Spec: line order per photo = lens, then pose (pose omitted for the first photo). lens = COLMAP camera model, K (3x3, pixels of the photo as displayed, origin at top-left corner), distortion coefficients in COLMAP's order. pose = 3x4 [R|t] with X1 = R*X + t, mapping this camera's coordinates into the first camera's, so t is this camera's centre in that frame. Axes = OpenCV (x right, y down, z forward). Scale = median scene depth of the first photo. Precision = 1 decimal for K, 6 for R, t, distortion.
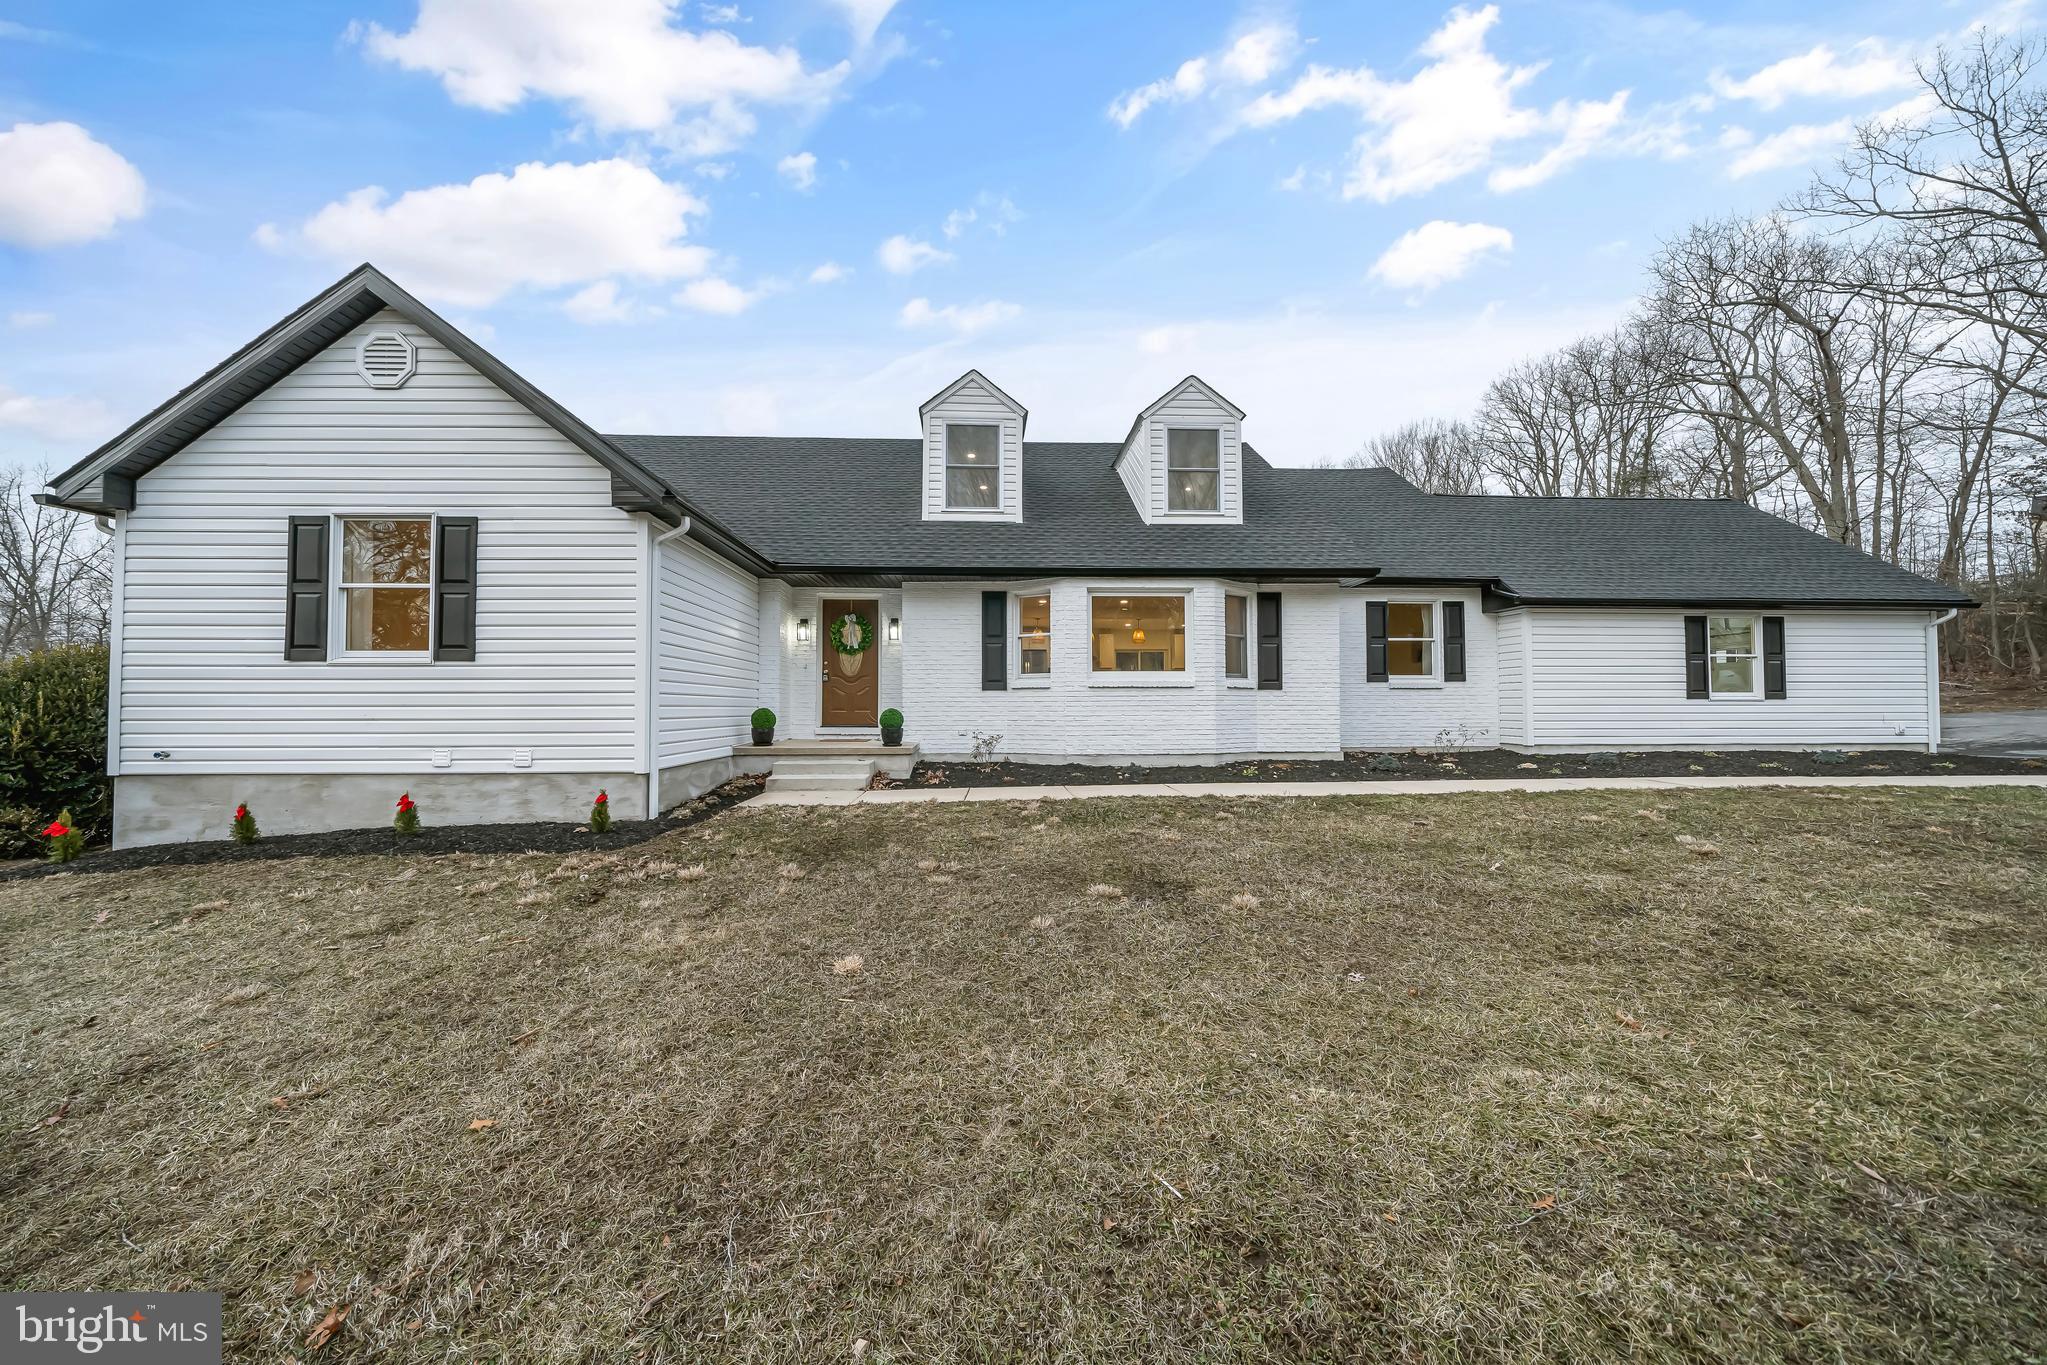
lens RADIAL K [[706.5, 0, 1009.9], [0, 706.5, 679.9], [0, 0, 1]] dist [-0.005559, 0.000089]
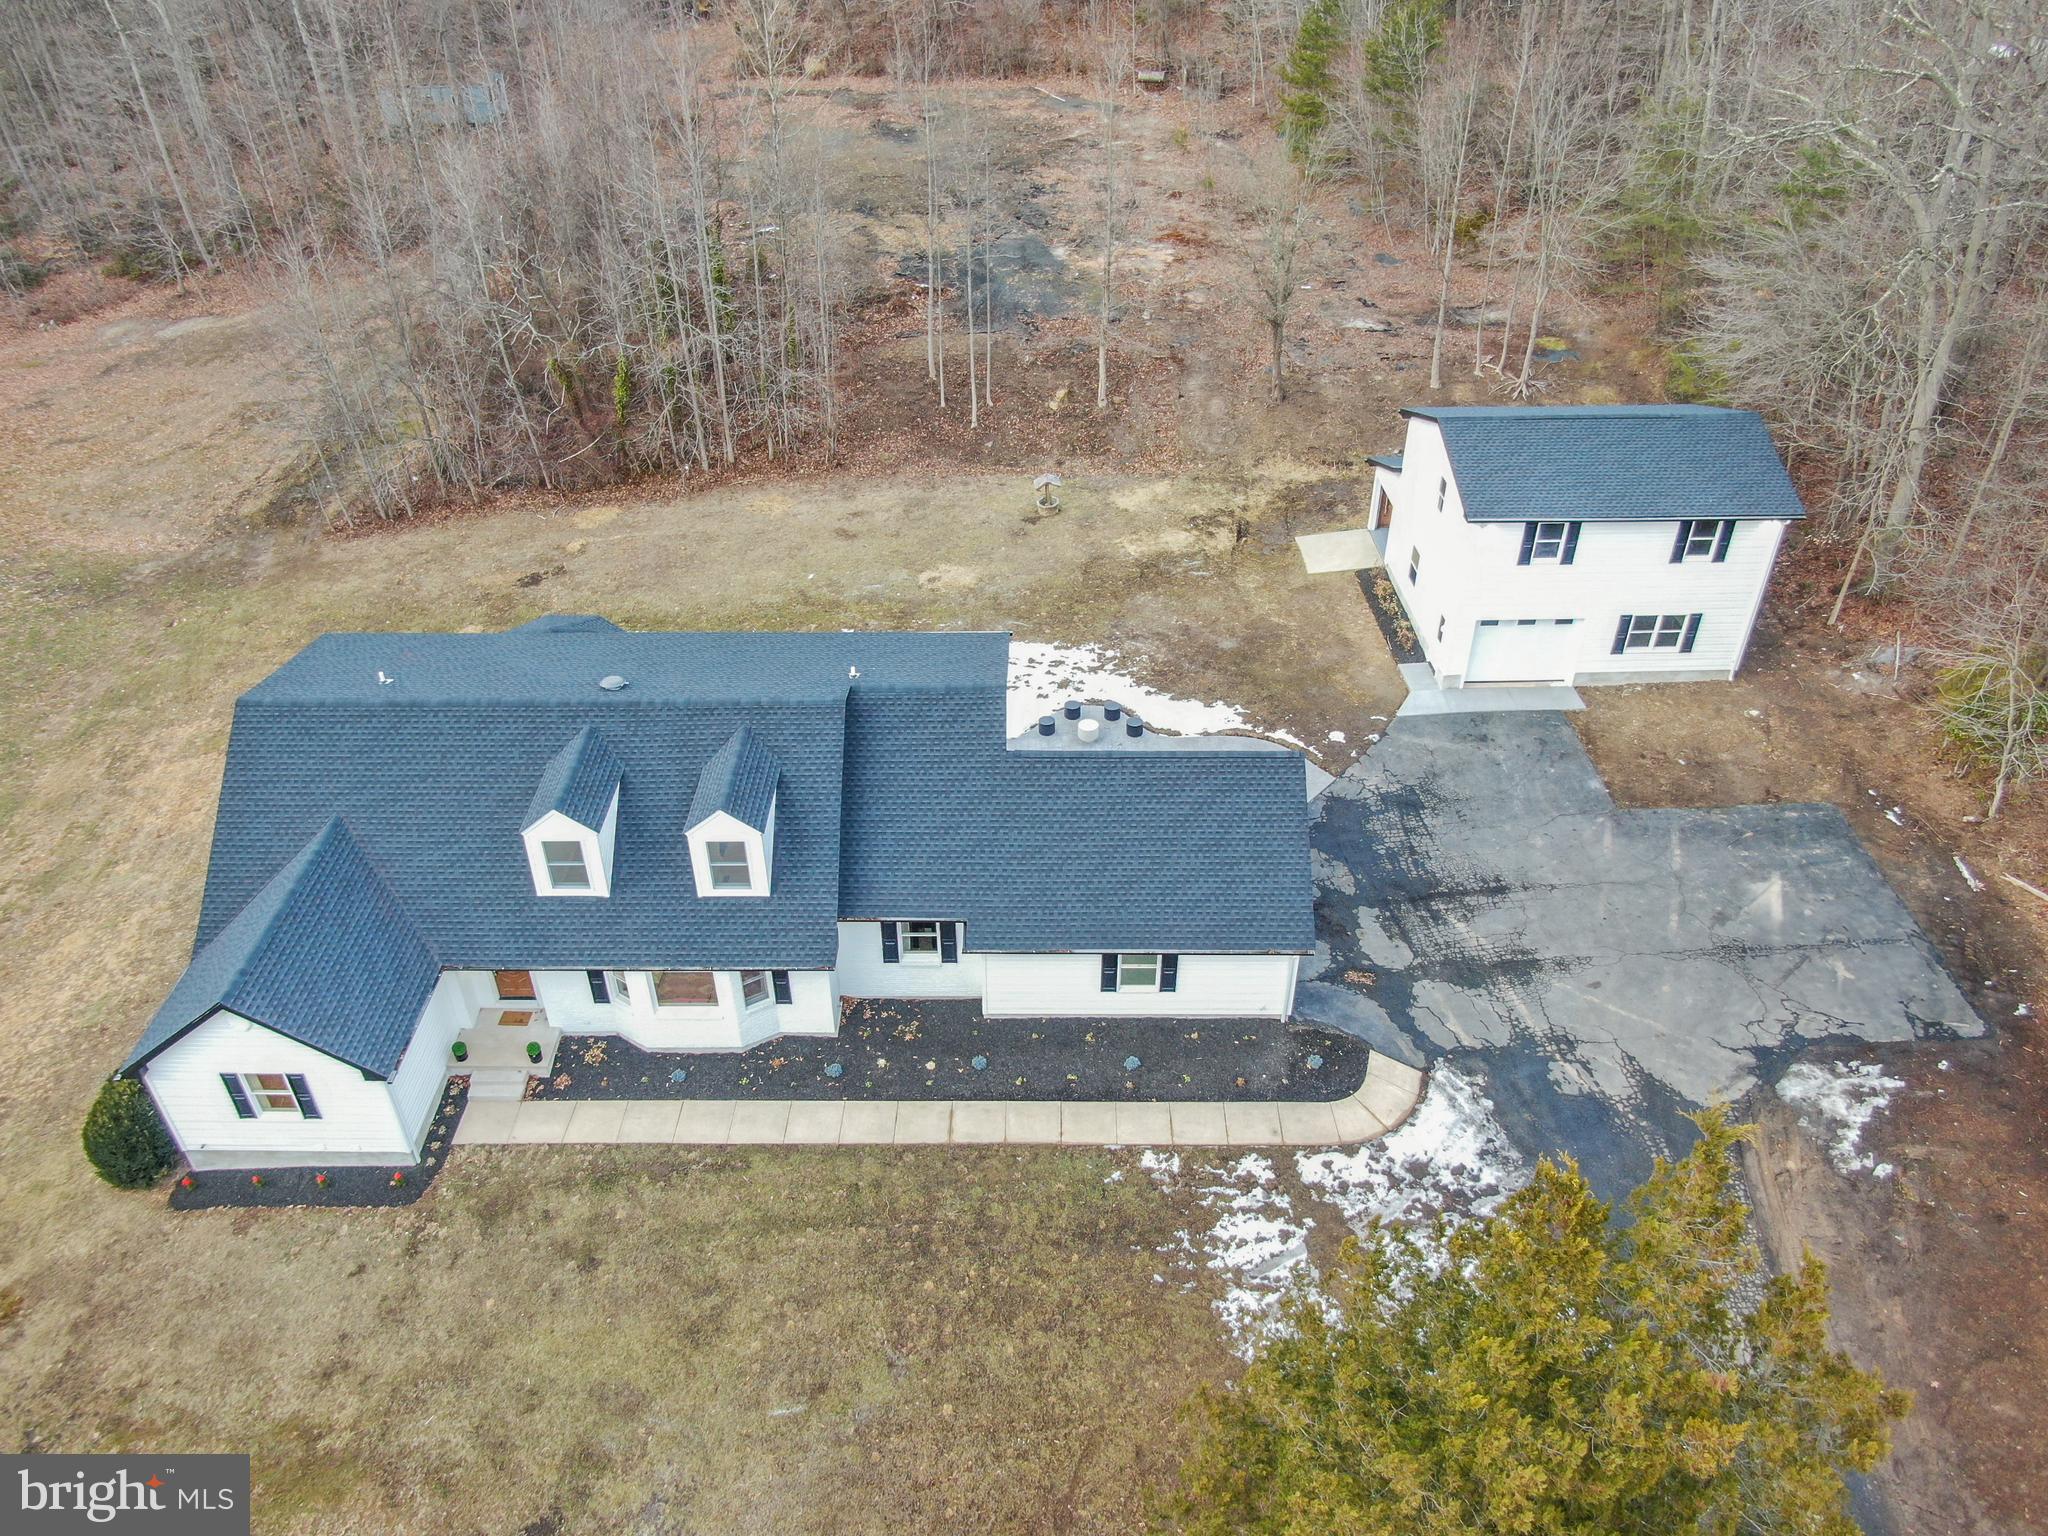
lens RADIAL K [[1478.6, 0, 1026.7], [0, 1478.6, 768.0], [0, 0, 1]] dist [-0.021884, 0.007815]
pose [[0.998572, 0.029041, -0.044835, 1.051670], [0.005170, 0.782832, 0.622212, -2.427564], [0.053168, -0.621555, 0.781564, -1.168972]]
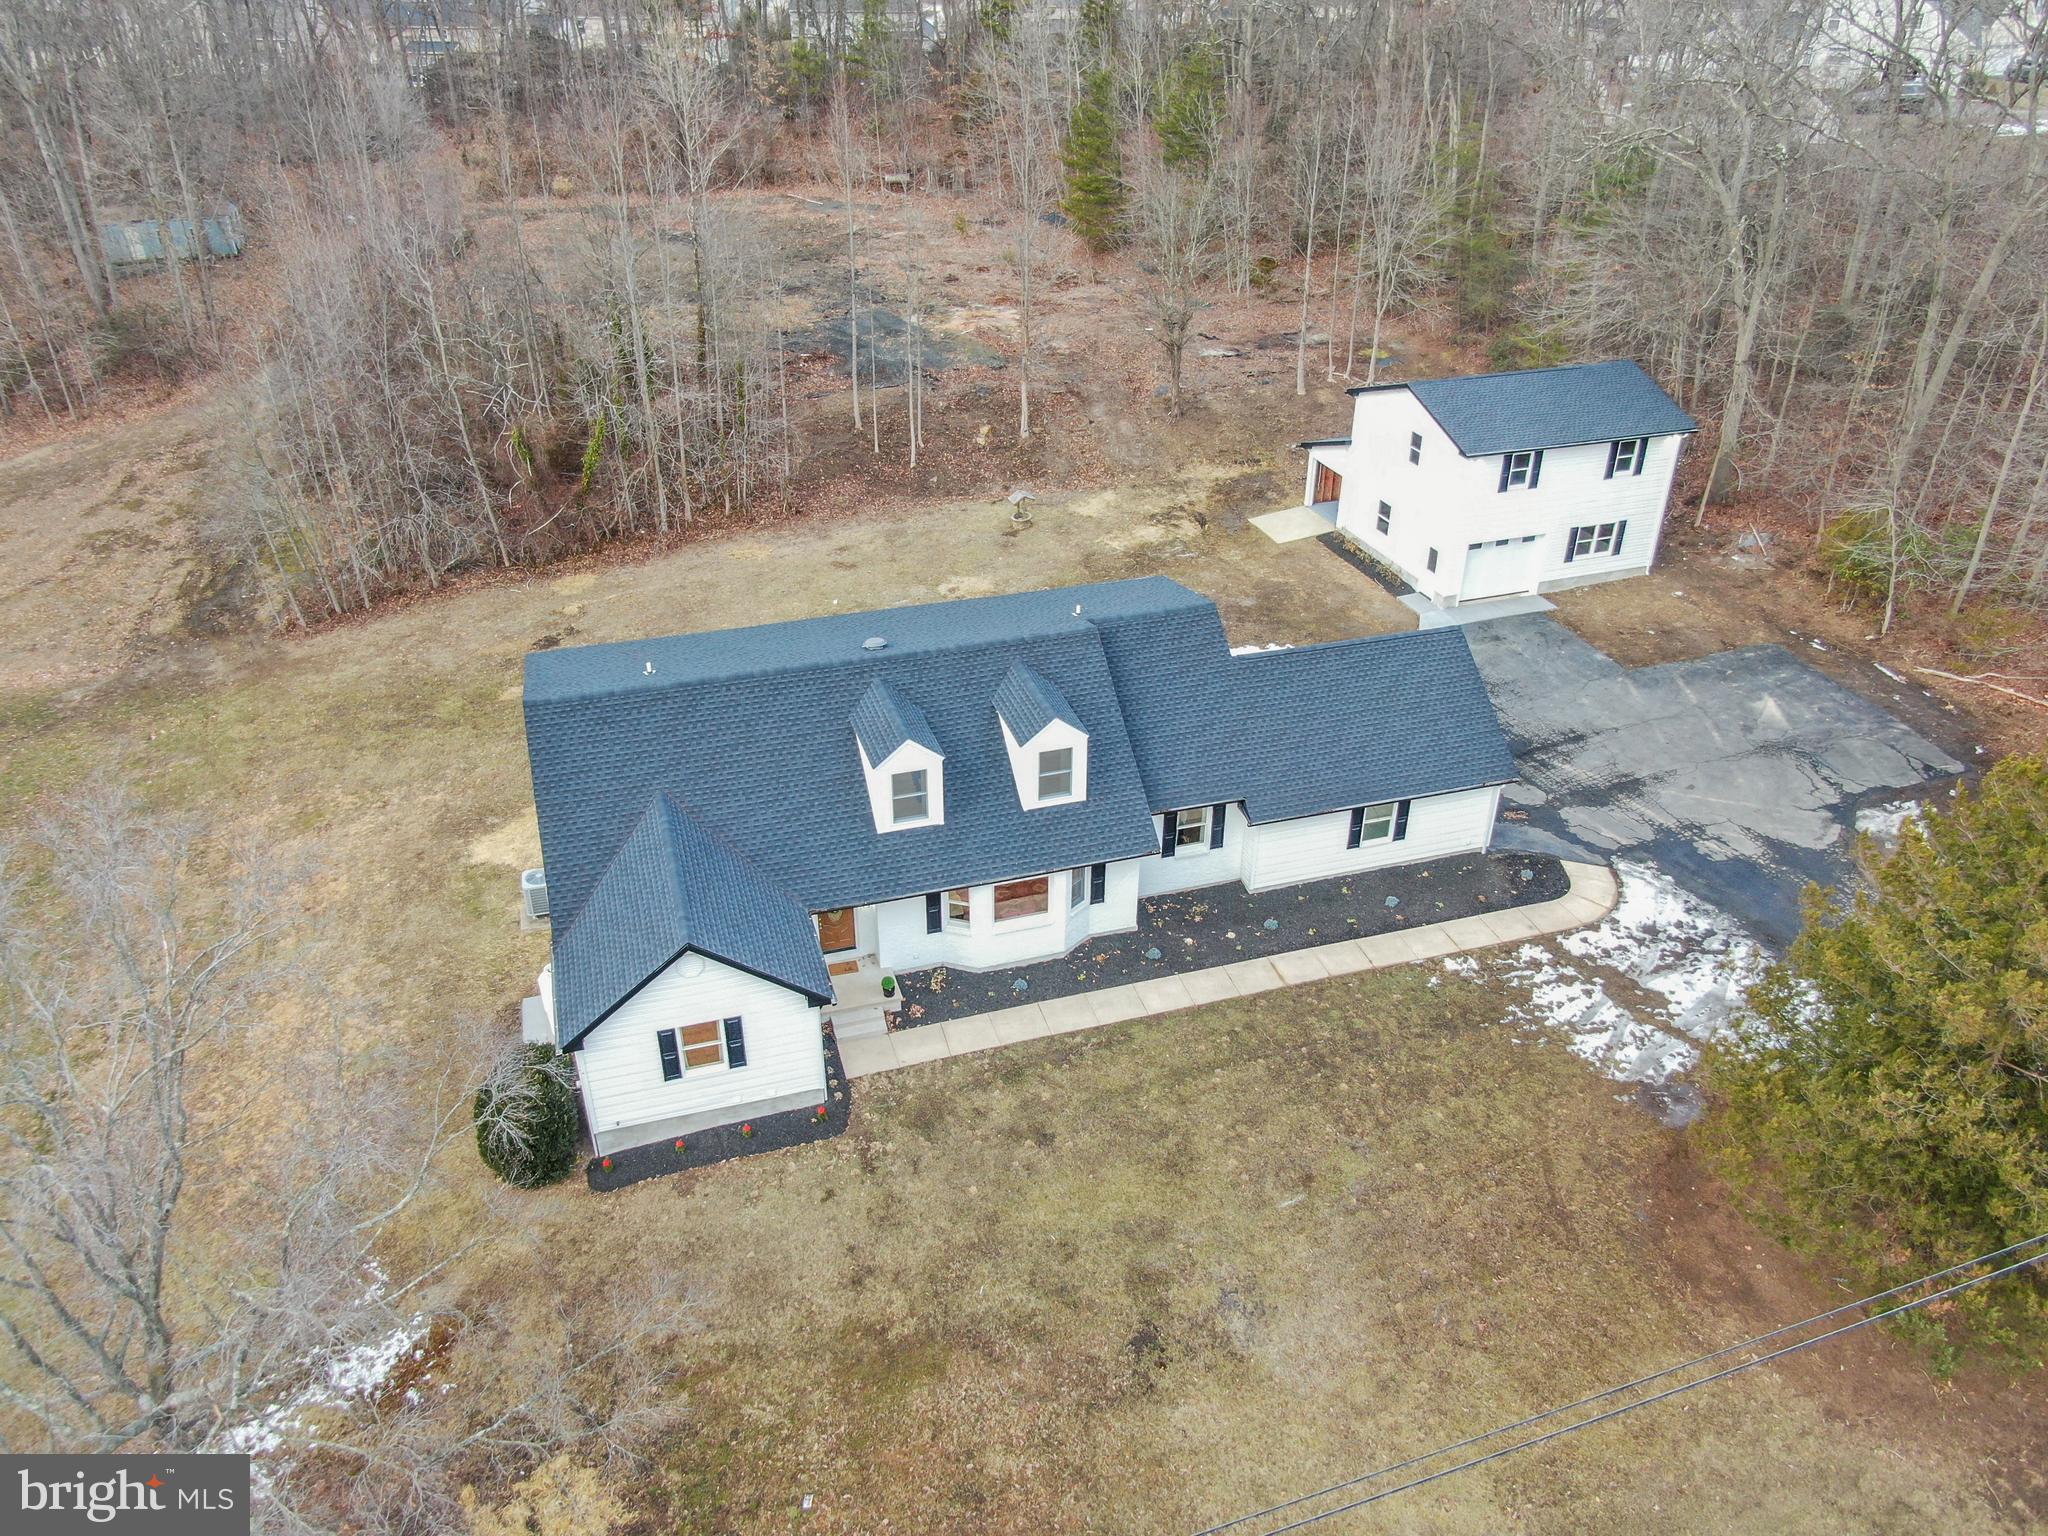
lens RADIAL K [[1478.6, 0, 1026.5], [0, 1478.6, 767.0], [0, 0, 1]] dist [-0.021884, 0.007815]
pose [[0.968009, -0.122545, 0.218954, -0.526143], [-0.017640, 0.837227, 0.546571, -2.213005], [-0.250294, -0.532948, 0.808282, -1.636862]]
